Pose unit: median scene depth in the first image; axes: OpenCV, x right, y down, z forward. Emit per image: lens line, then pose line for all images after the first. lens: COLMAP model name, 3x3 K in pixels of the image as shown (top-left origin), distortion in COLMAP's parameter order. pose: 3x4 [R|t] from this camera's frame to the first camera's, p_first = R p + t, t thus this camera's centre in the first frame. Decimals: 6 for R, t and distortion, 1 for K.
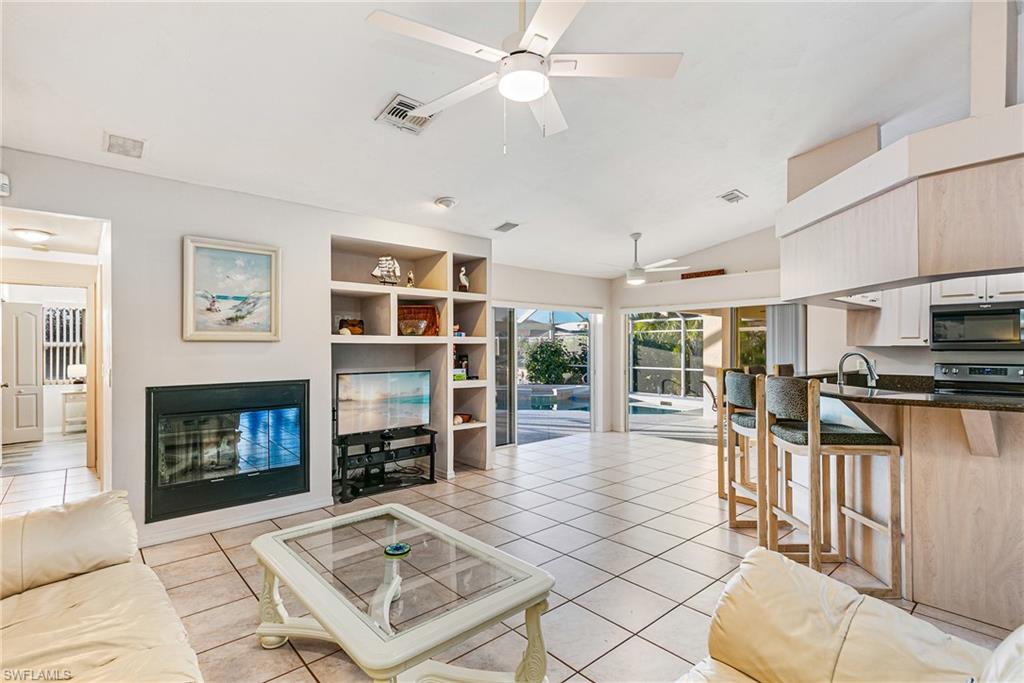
lens RADIAL K [[493.5, 0, 515.8], [0, 493.5, 344.2], [0, 0, 1]] dist [0.011011, -0.001131]
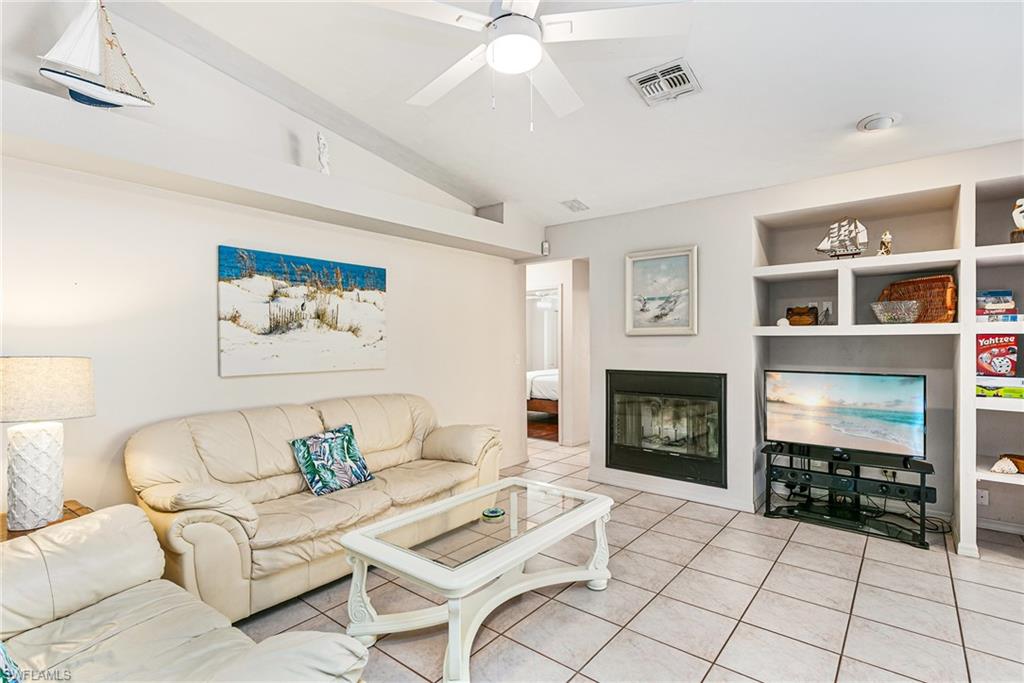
lens RADIAL K [[493.5, 0, 513.8], [0, 493.5, 342.9], [0, 0, 1]] dist [0.011011, -0.001131]
pose [[0.156343, 0.004972, -0.987690, 0.447890], [0.009109, 0.999938, 0.006475, 0.000478], [0.987661, -0.010009, 0.156288, 0.409442]]
